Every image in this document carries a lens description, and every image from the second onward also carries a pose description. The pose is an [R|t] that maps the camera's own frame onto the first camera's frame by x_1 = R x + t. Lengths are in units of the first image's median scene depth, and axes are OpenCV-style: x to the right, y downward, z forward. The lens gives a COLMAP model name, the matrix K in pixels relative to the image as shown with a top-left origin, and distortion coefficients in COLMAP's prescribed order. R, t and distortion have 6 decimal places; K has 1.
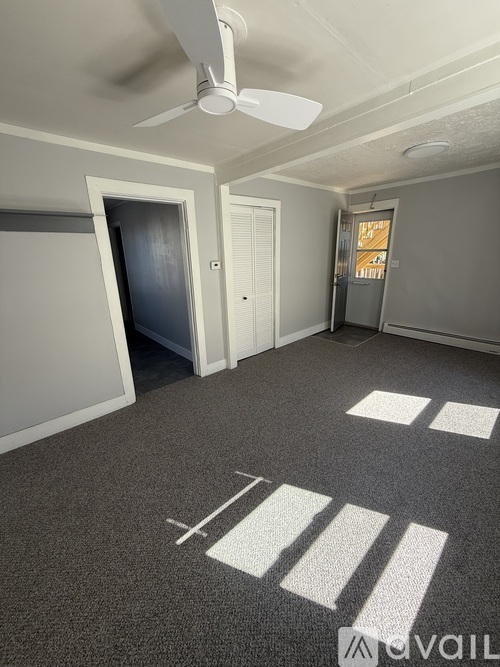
lens RADIAL K [[264.8, 0, 251.0], [0, 264.8, 331.2], [0, 0, 1]] dist [-0.001255, 0.000483]
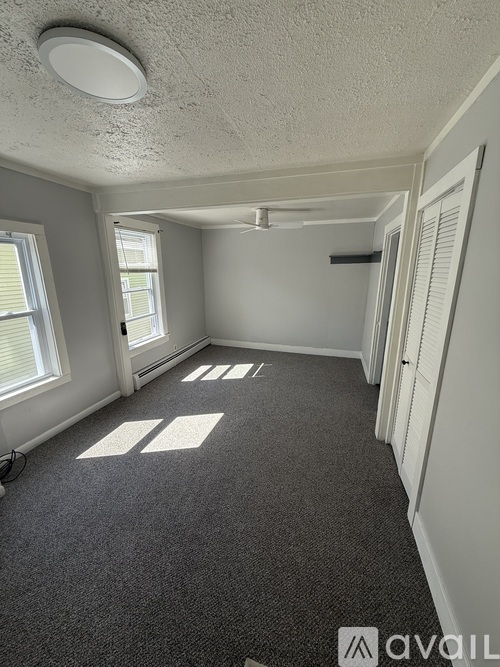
lens RADIAL K [[264.8, 0, 251.0], [0, 264.8, 331.2], [0, 0, 1]] dist [-0.001255, 0.000483]
pose [[-0.855153, 0.154033, -0.494963, 0.758536], [-0.119200, 0.870814, 0.476943, -0.584847], [0.504485, 0.466859, -0.726318, 1.683068]]
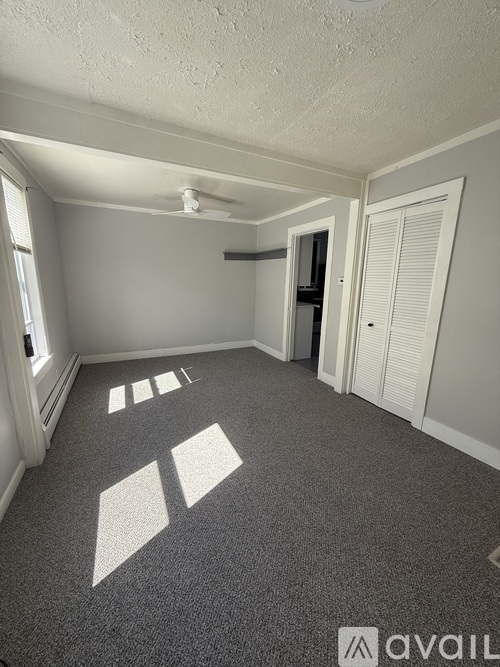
lens RADIAL K [[264.8, 0, 251.0], [0, 264.8, 331.2], [0, 0, 1]] dist [-0.001255, 0.000483]
pose [[-0.267283, 0.220653, -0.938015, 1.146420], [-0.278503, 0.914199, 0.294409, -0.334687], [0.922494, 0.339931, -0.182897, 1.127900]]
